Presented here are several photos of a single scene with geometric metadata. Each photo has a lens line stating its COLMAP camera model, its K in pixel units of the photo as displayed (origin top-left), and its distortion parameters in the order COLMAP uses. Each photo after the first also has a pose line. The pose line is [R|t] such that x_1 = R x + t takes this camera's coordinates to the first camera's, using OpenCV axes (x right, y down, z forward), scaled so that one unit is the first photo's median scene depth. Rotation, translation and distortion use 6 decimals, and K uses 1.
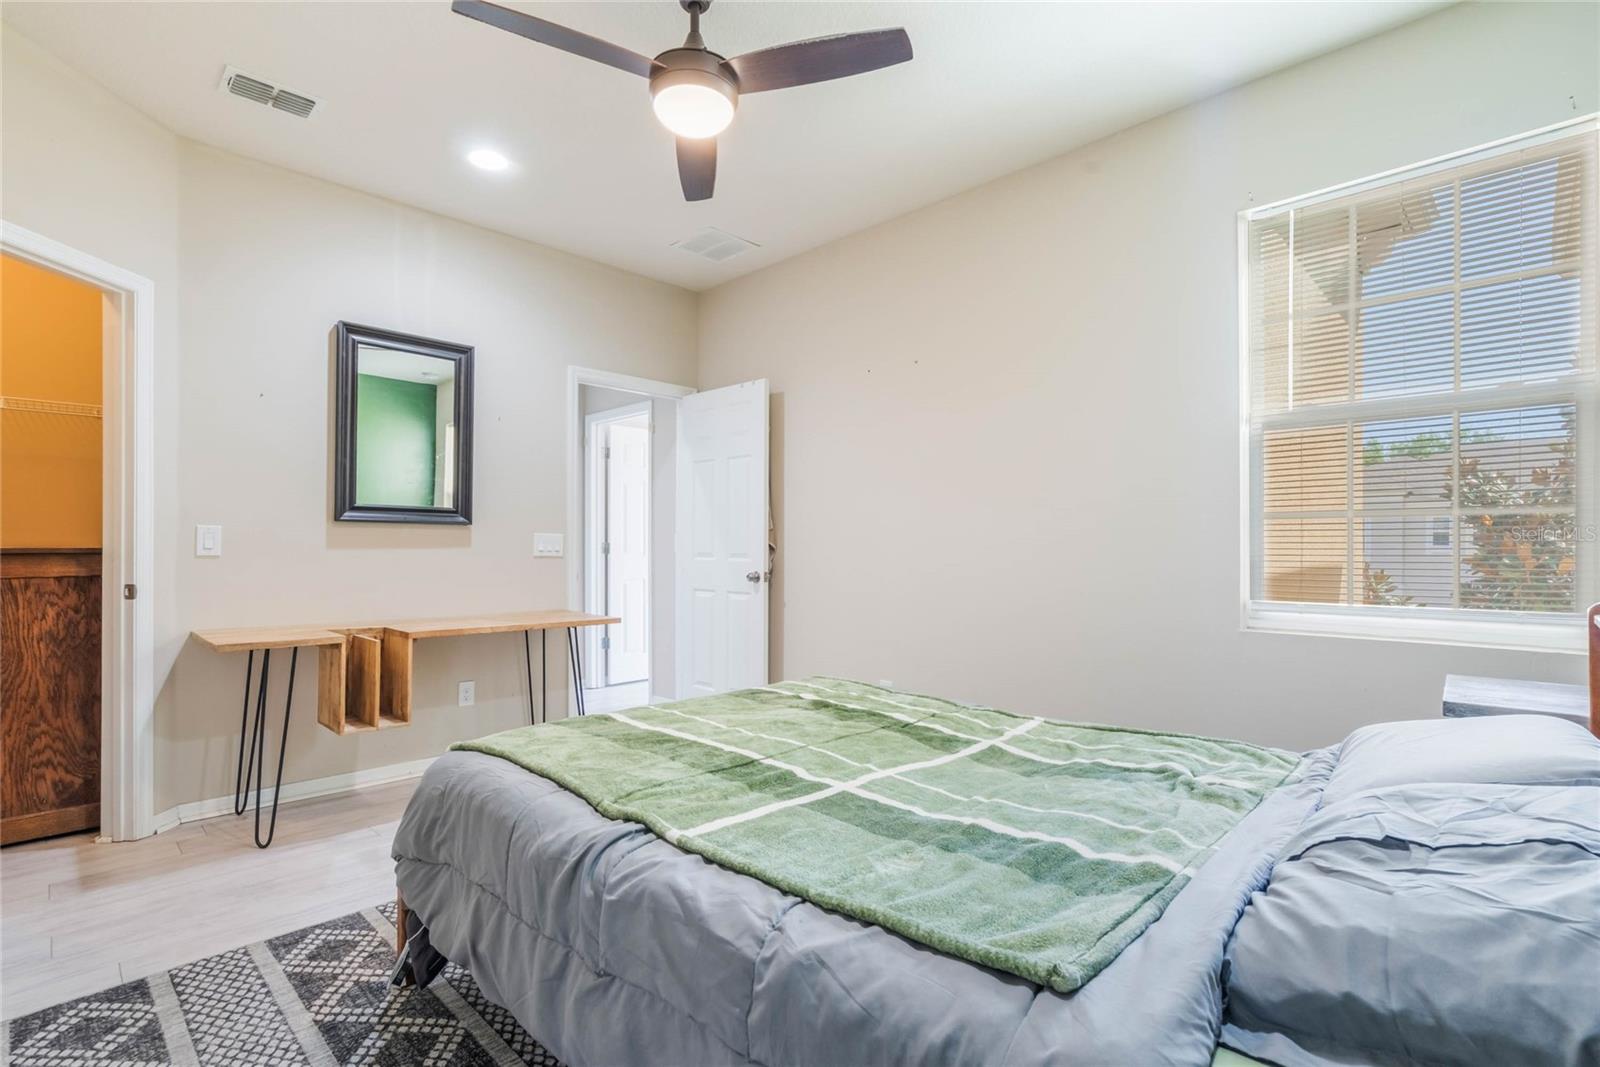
lens RADIAL K [[747.7, 0, 799.4], [0, 747.7, 543.4], [0, 0, 1]] dist [-0.002883, 0.001138]
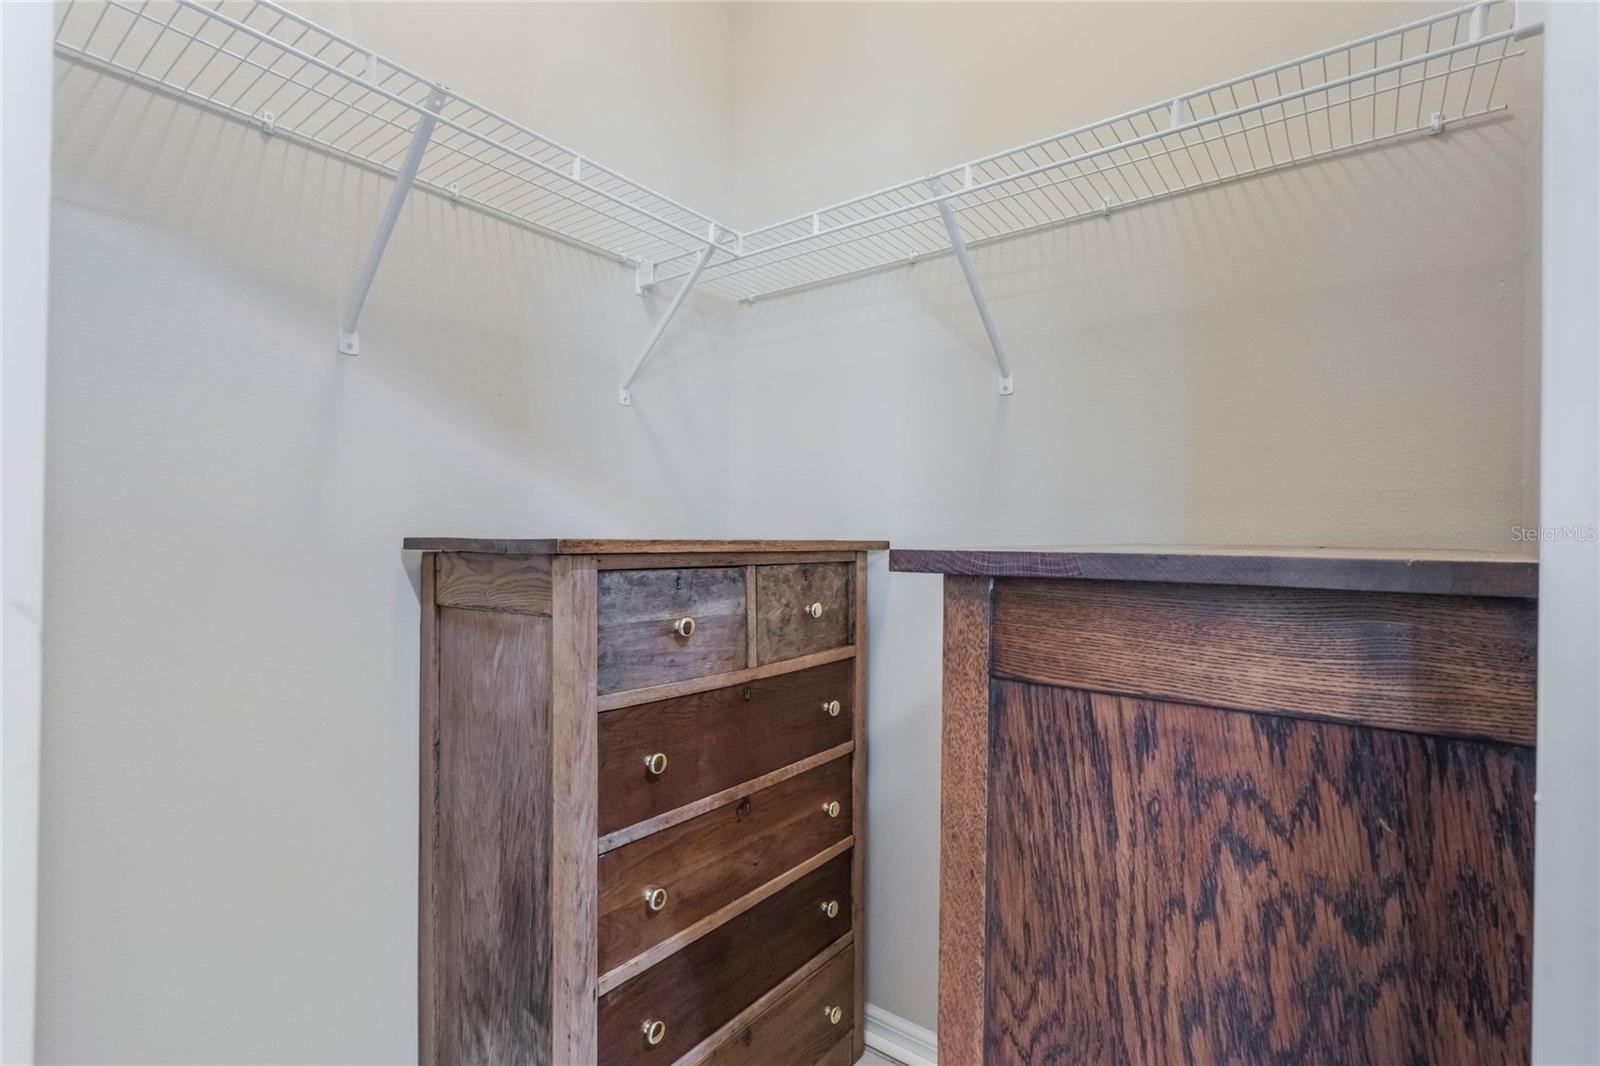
lens RADIAL K [[747.7, 0, 798.4], [0, 747.7, 540.7], [0, 0, 1]] dist [-0.002883, 0.001138]
pose [[0.132824, 0.005485, -0.991125, -0.830541], [-0.006686, 0.999967, 0.004638, 0.002338], [0.991117, 0.006011, 0.132856, 0.864289]]
